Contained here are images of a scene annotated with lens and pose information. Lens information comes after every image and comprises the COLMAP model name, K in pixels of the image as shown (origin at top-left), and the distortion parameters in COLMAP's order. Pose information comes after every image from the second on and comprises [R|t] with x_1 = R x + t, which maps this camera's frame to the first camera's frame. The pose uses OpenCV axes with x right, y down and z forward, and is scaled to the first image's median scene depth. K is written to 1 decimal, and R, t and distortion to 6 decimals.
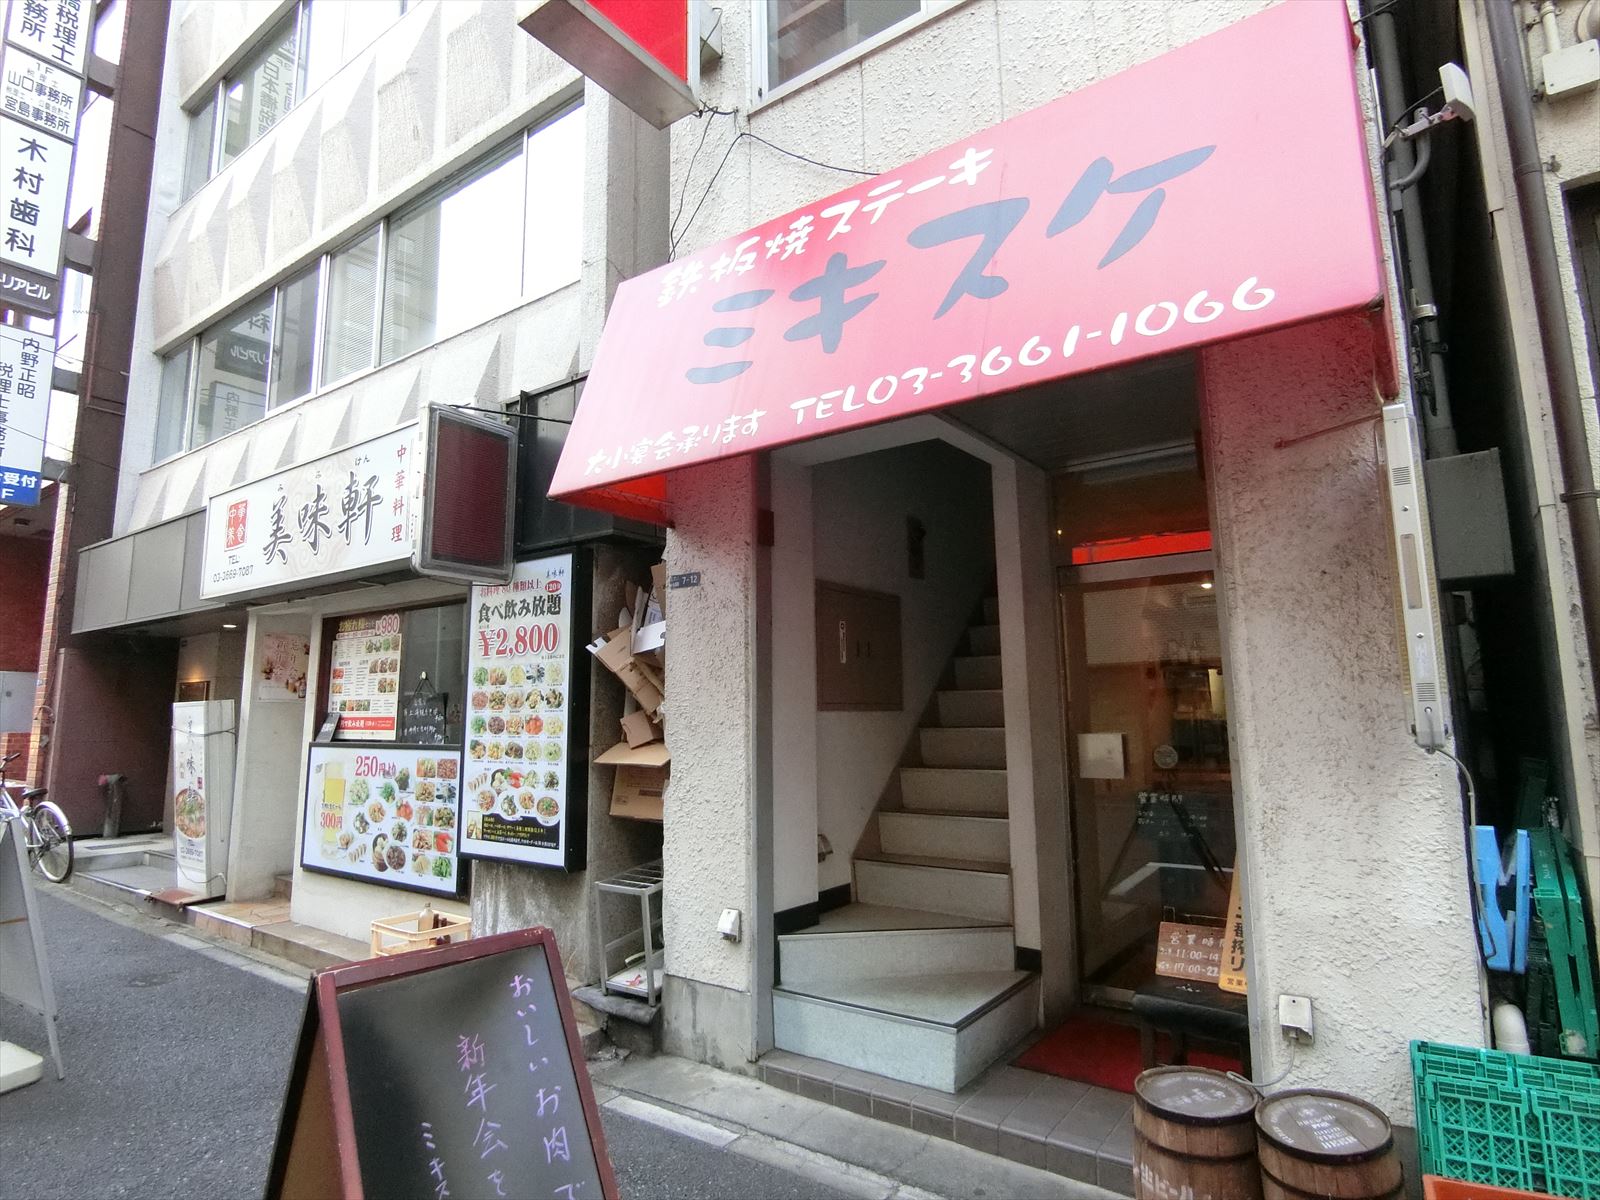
lens RADIAL K [[883.8, 0, 800.7], [0, 883.8, 590.5], [0, 0, 1]] dist [-0.008950, -0.001463]
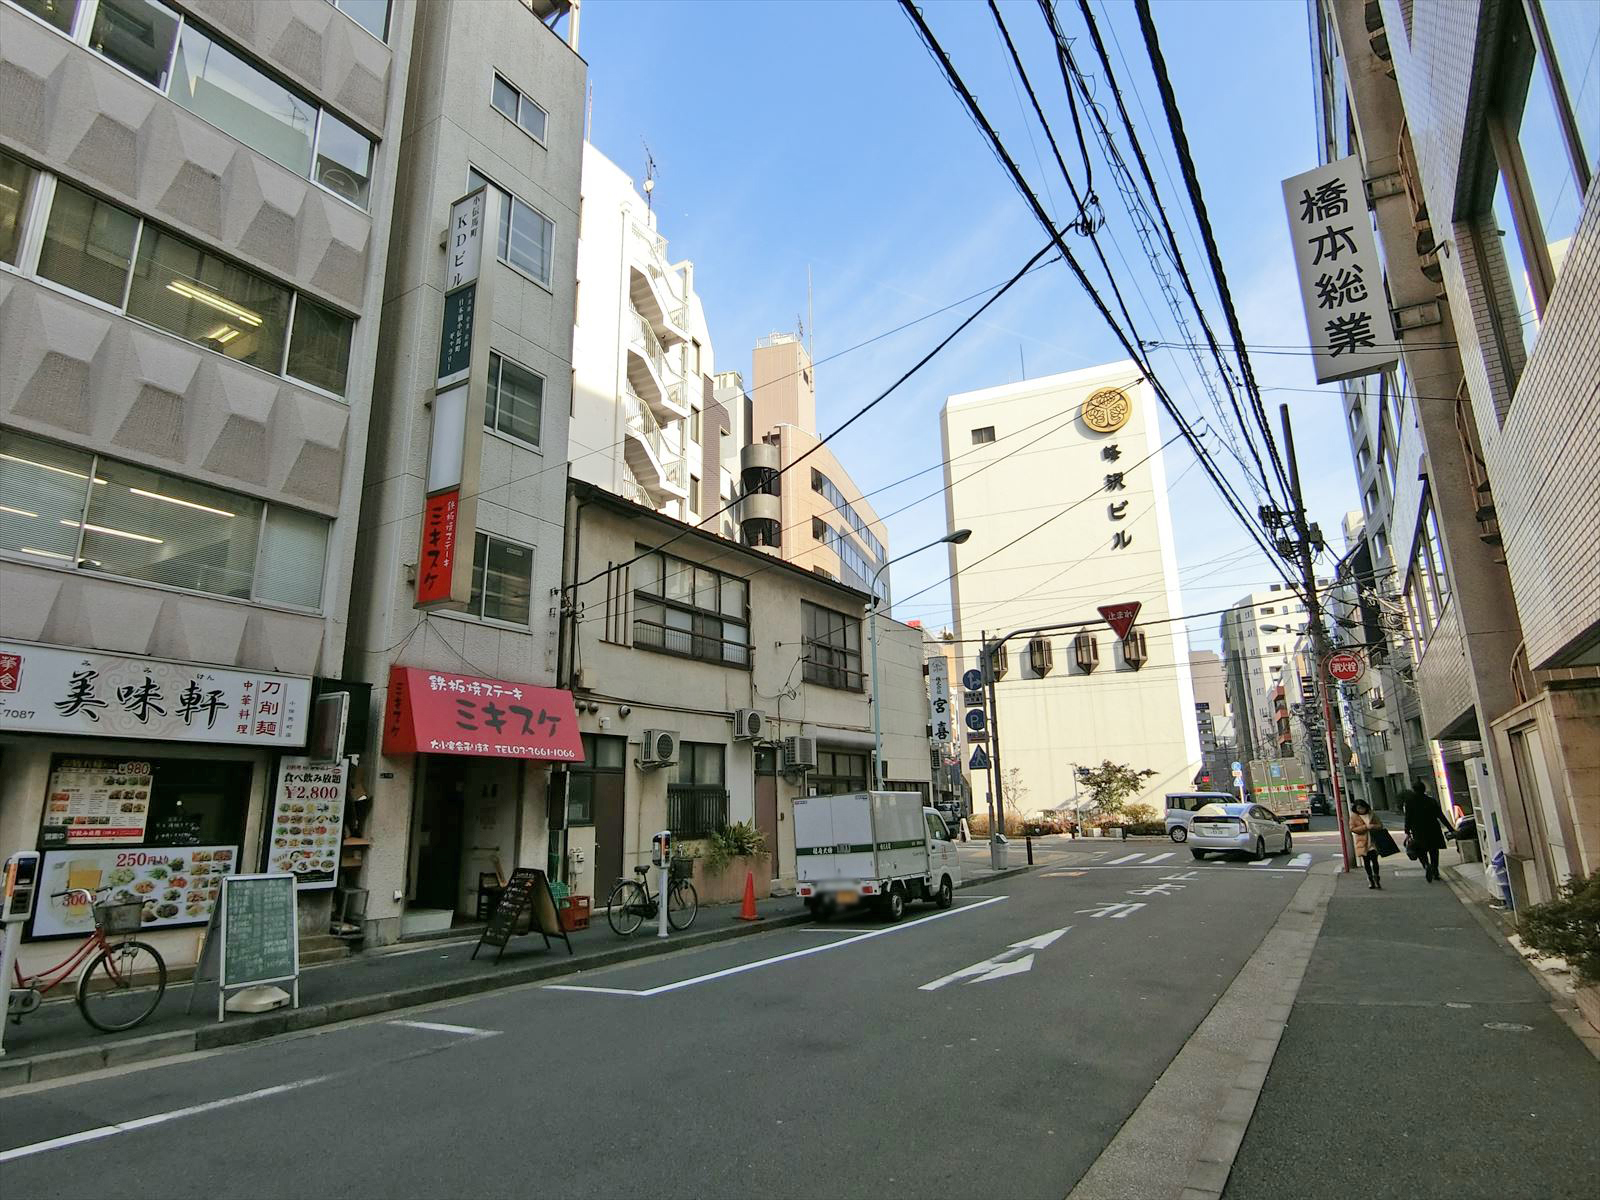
lens RADIAL K [[883.8, 0, 801.3], [0, 883.8, 594.4], [0, 0, 1]] dist [-0.008950, -0.001463]
pose [[-0.071303, 0.246117, 0.966614, -2.632864], [-0.135280, 0.957740, -0.253836, -0.025842], [-0.988238, -0.148863, -0.034995, -0.087614]]
